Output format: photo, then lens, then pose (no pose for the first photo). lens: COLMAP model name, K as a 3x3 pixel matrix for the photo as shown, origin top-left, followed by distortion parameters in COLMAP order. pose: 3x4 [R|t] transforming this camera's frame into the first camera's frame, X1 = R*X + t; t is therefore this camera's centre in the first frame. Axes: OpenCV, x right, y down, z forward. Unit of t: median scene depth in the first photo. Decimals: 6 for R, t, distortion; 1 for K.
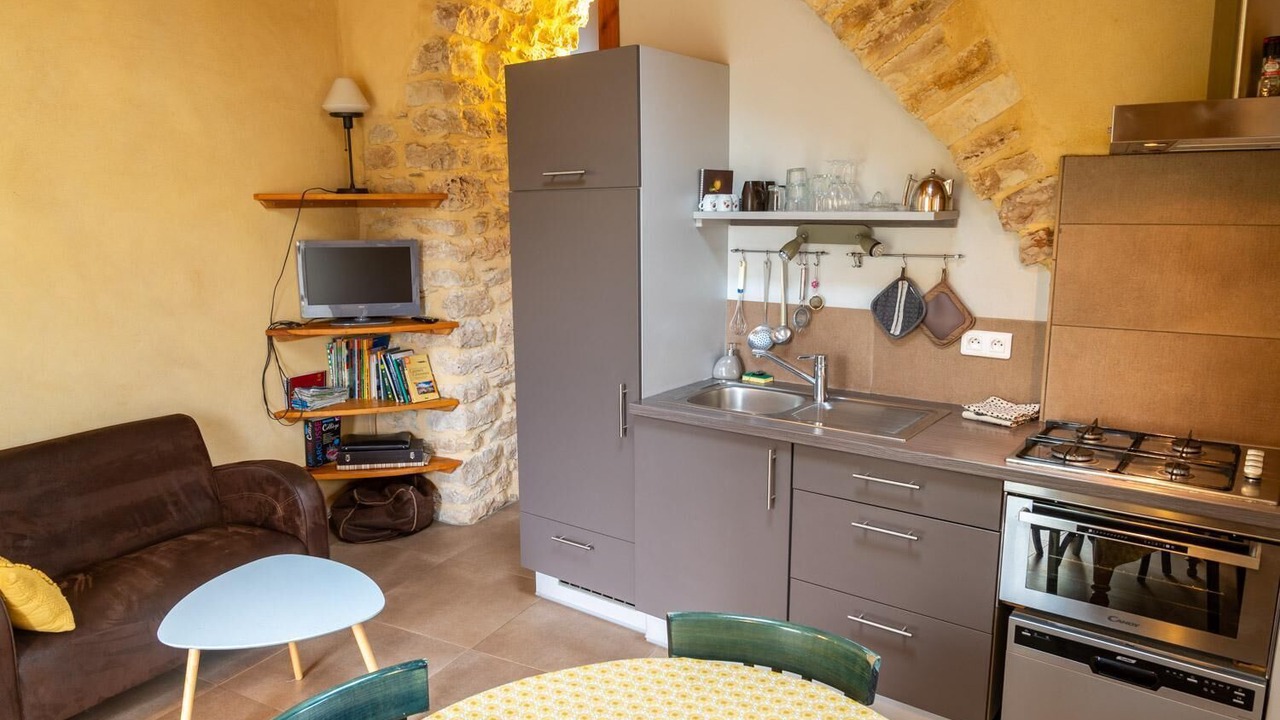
lens RADIAL K [[868.2, 0, 621.1], [0, 868.2, 364.5], [0, 0, 1]] dist [0.000541, -0.017829]
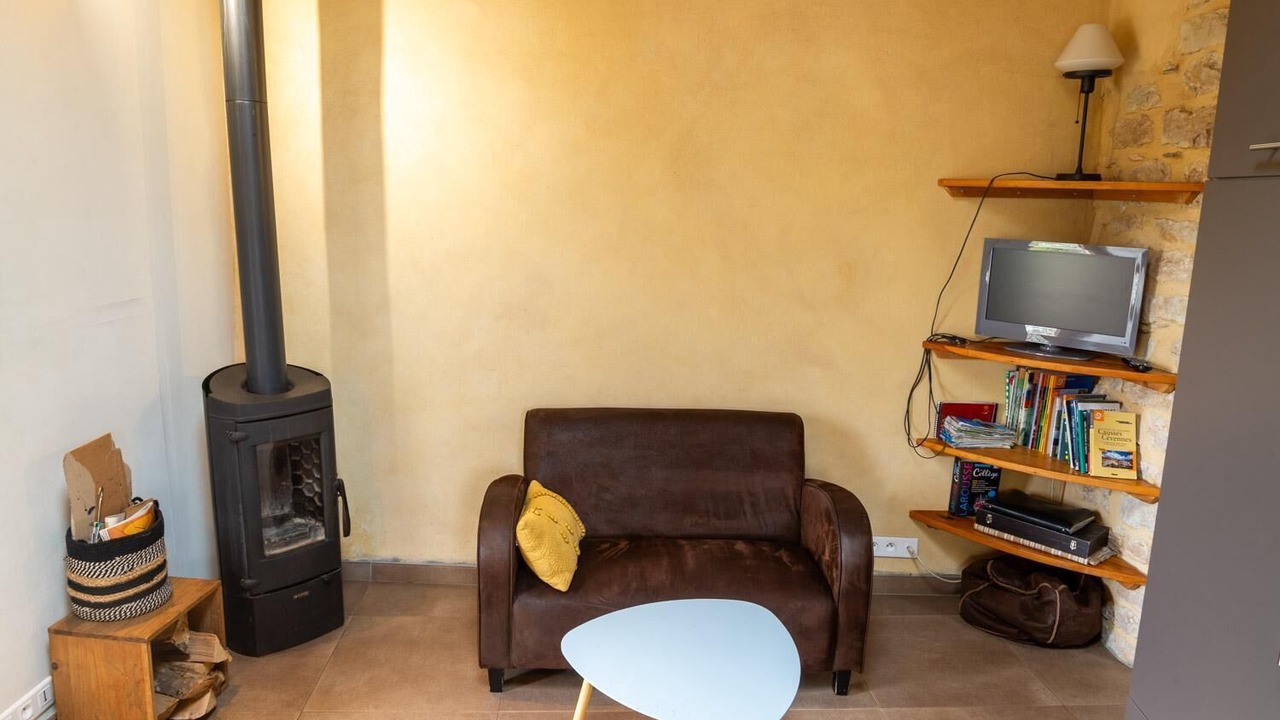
lens RADIAL K [[868.2, 0, 621.1], [0, 868.2, 364.5], [0, 0, 1]] dist [0.000541, -0.017829]
pose [[0.519184, 0.189324, -0.833430, 0.162516], [-0.179001, 0.977616, 0.110569, -0.064995], [0.835707, 0.091779, 0.541452, 0.336828]]
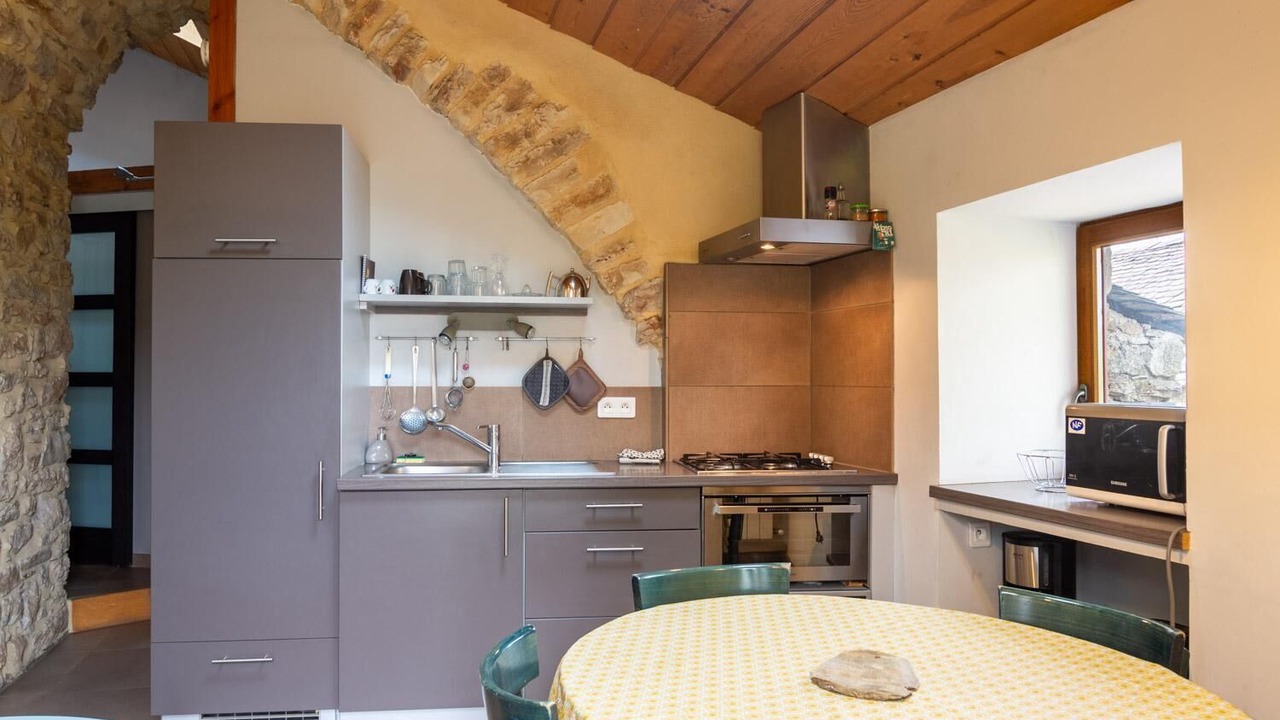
lens RADIAL K [[908.5, 0, 630.3], [0, 908.5, 366.9], [0, 0, 1]] dist [0.001699, -0.038832]
pose [[0.710779, 0.020545, 0.703115, -0.392150], [0.121295, 0.981020, -0.151283, 0.096186], [-0.692879, 0.192813, 0.694797, 0.049890]]
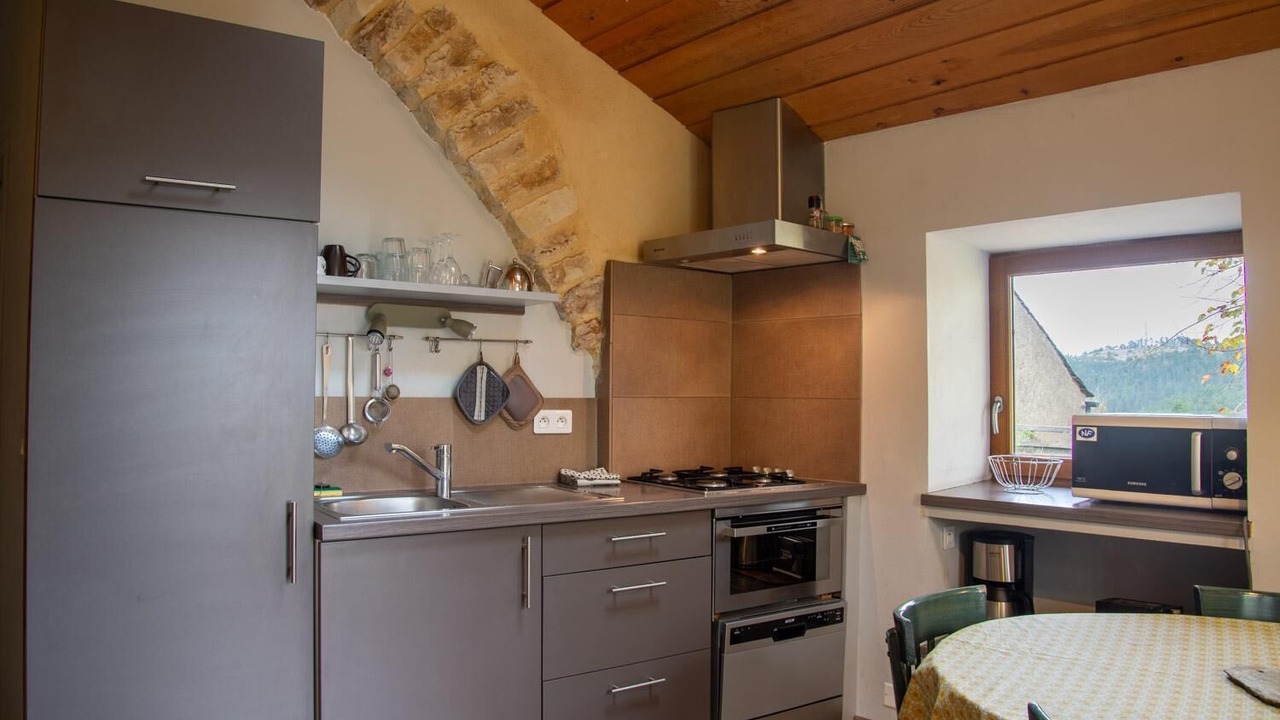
lens RADIAL K [[871.0, 0, 621.4], [0, 871.0, 359.8], [0, 0, 1]] dist [-0.086617, 0.002654]
pose [[0.308530, 0.046107, 0.950097, -0.478624], [0.164160, 0.981257, -0.100927, 0.020012], [-0.936942, 0.187107, 0.295178, 0.464918]]
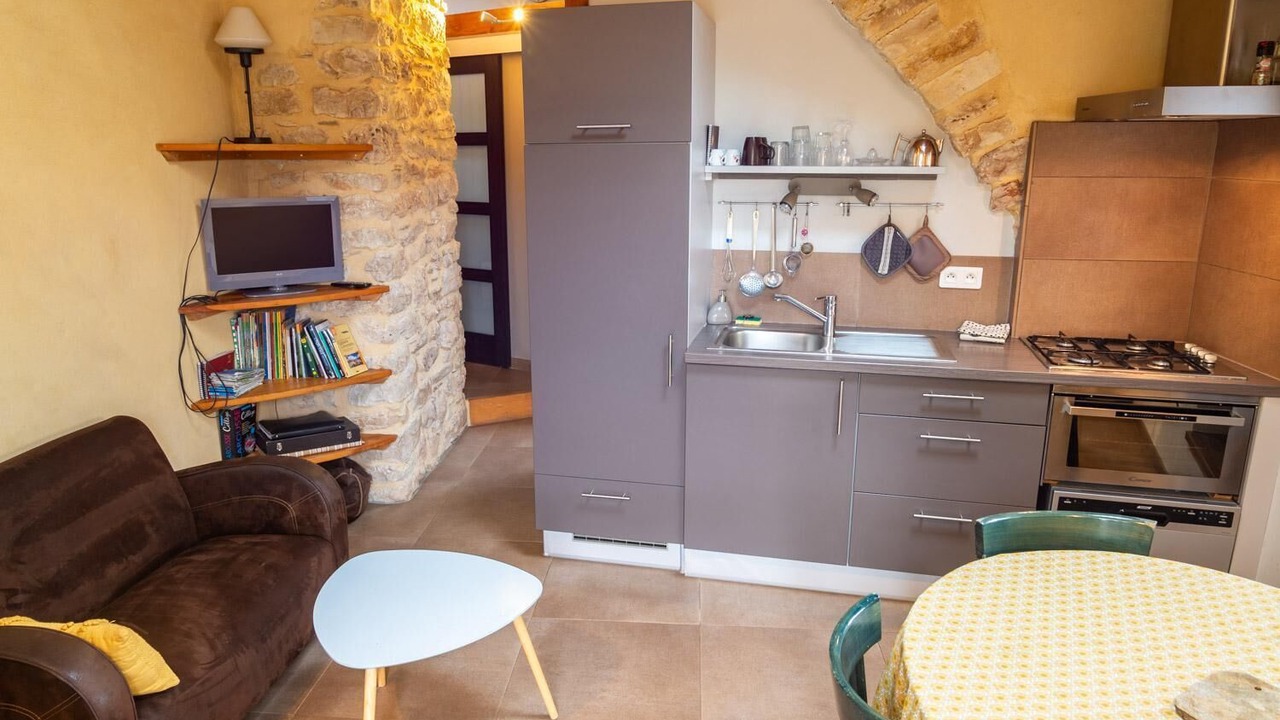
lens RADIAL K [[868.2, 0, 621.1], [0, 868.2, 364.5], [0, 0, 1]] dist [0.000541, -0.017829]
pose [[0.913880, -0.091470, 0.395545, -0.398026], [0.068598, 0.995070, 0.071619, -0.017648], [-0.400146, -0.038318, 0.915650, 0.065303]]
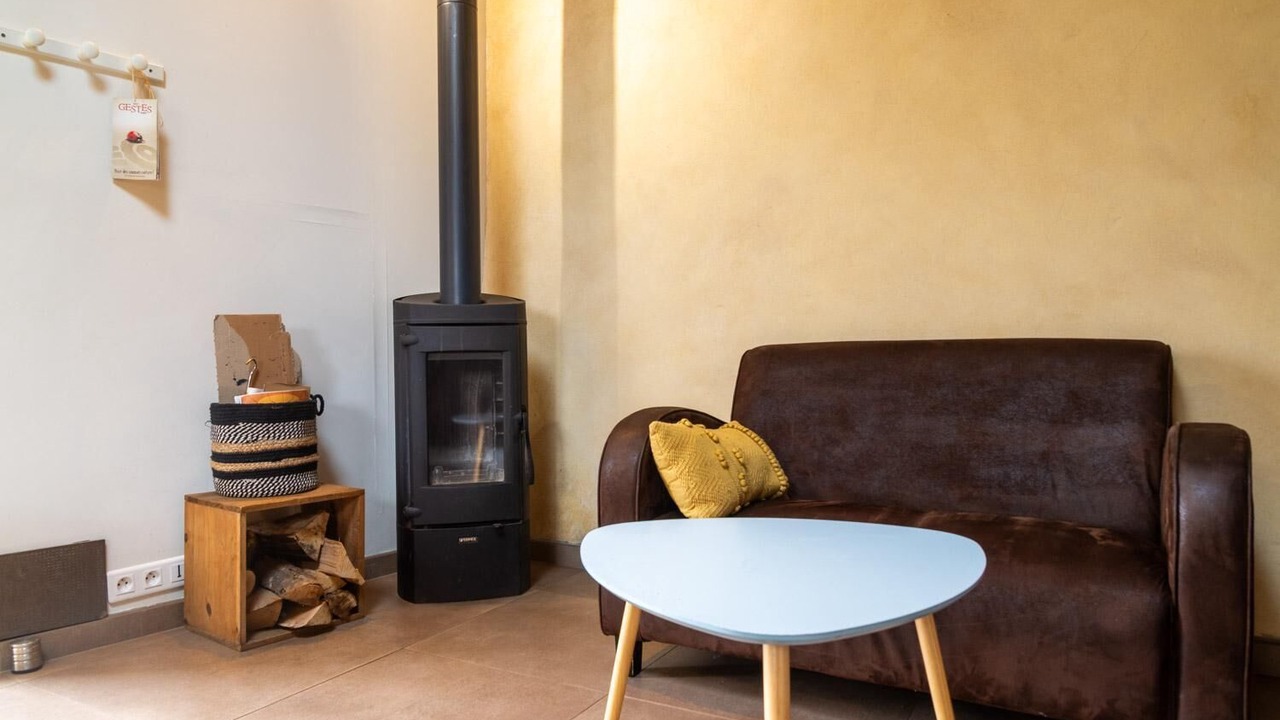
lens RADIAL K [[865.2, 0, 624.1], [0, 865.2, 365.6], [0, 0, 1]] dist [0.006354, -0.025114]
pose [[-0.005013, 0.016808, -0.999846, 0.062383], [-0.174702, 0.984467, 0.017425, 0.124611], [0.984609, 0.174763, -0.001999, 0.661203]]
